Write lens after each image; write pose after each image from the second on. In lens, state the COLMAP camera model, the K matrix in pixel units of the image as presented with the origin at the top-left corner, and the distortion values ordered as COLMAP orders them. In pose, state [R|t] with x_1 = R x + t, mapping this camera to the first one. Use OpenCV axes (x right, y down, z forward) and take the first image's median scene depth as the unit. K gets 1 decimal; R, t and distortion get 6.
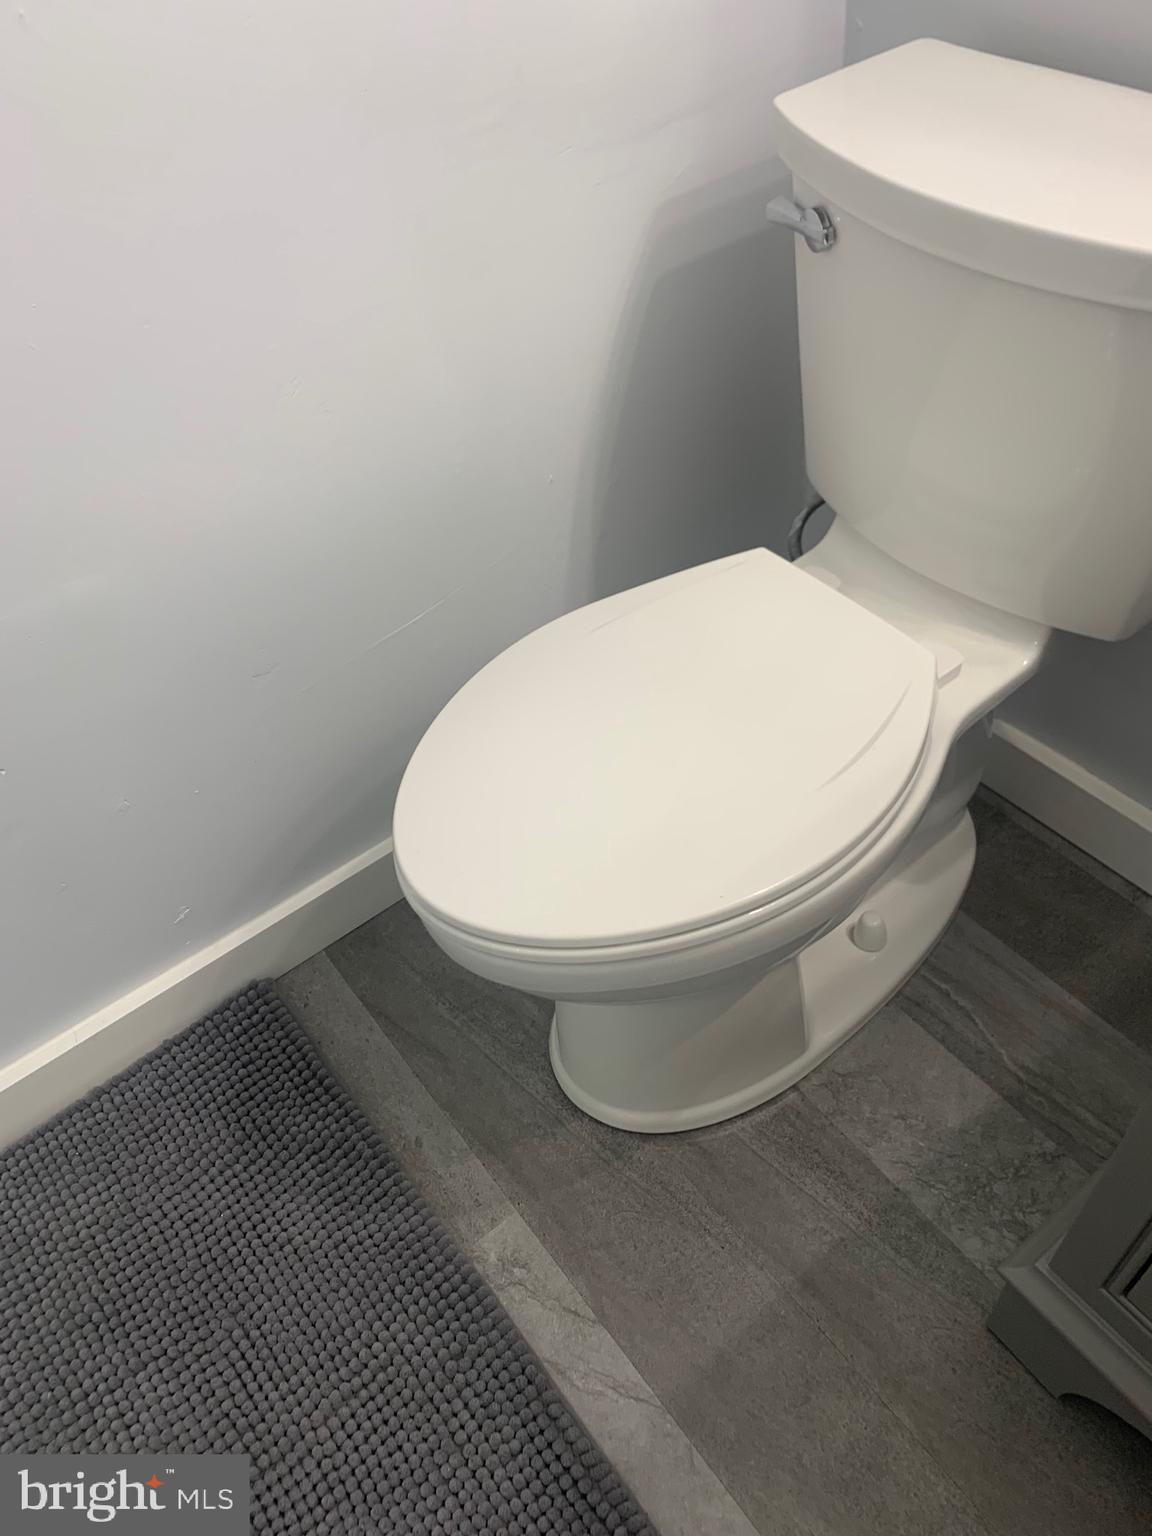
lens RADIAL K [[1177.5, 0, 583.6], [0, 1177.5, 770.5], [0, 0, 1]] dist [0.035953, -0.039193]
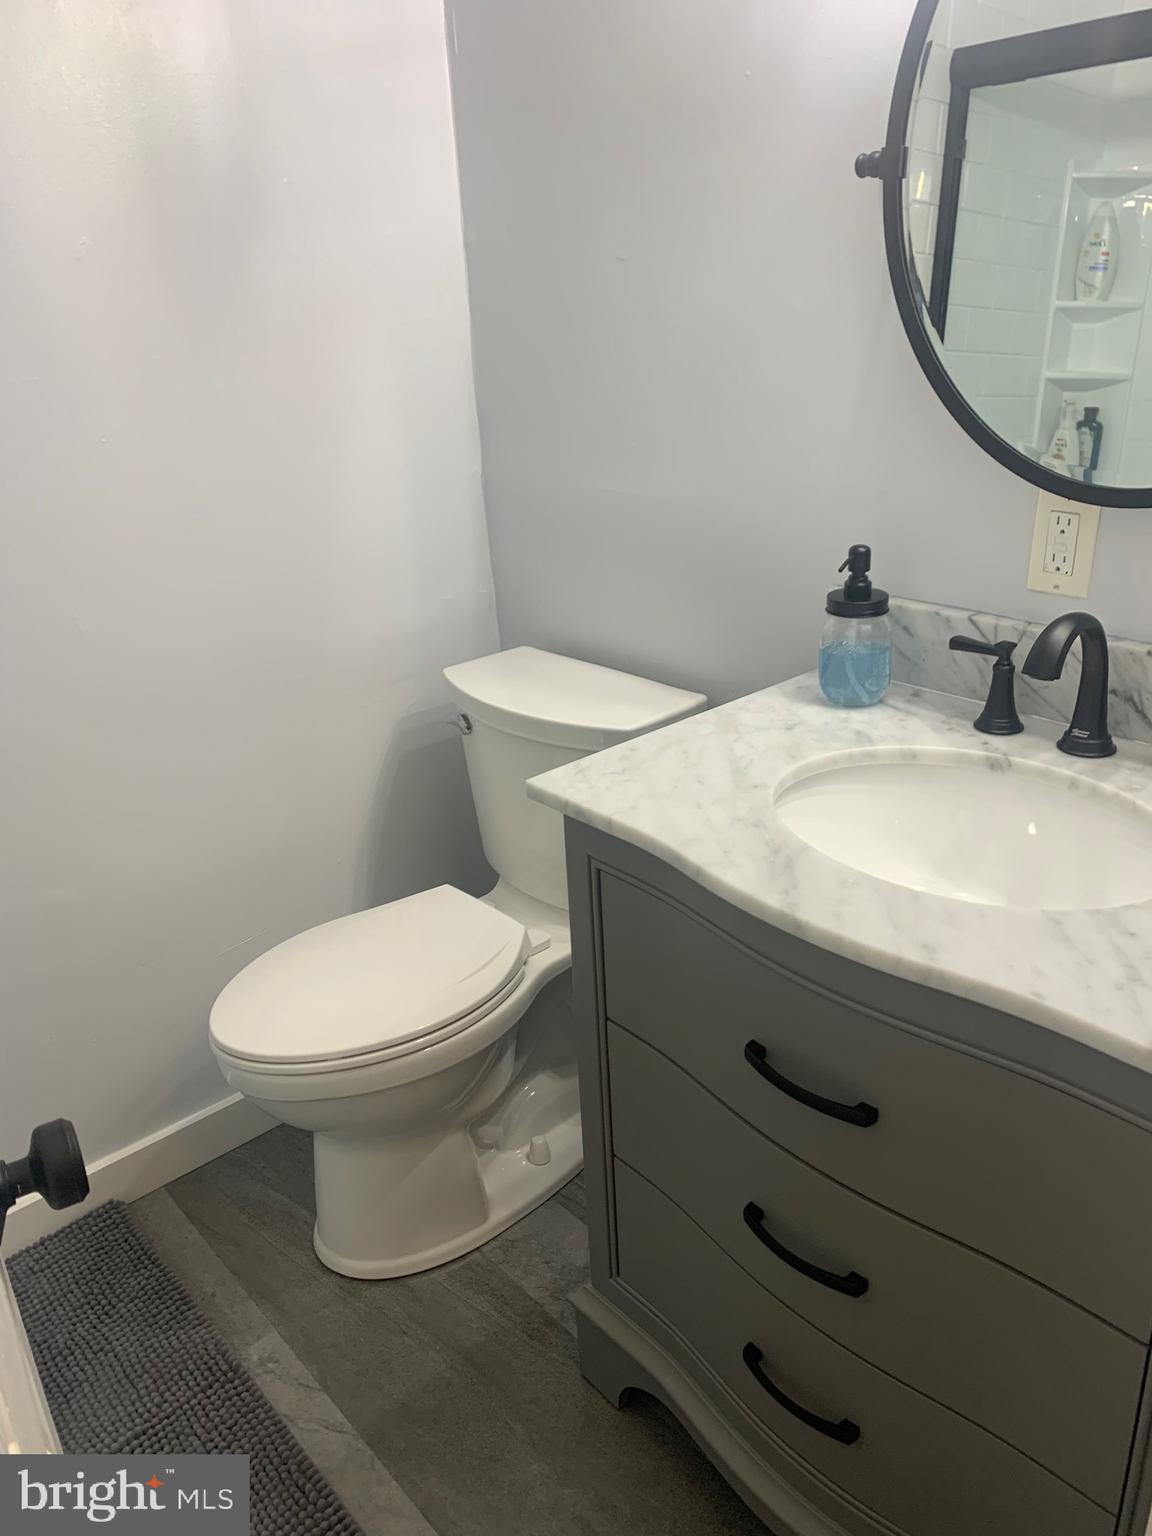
lens RADIAL K [[1177.5, 0, 578.2], [0, 1177.5, 758.3], [0, 0, 1]] dist [0.035953, -0.039193]
pose [[0.997818, 0.006438, 0.065711, 0.213482], [0.024092, 0.891109, -0.453149, 0.417277], [-0.061473, 0.453743, 0.889010, -0.631430]]
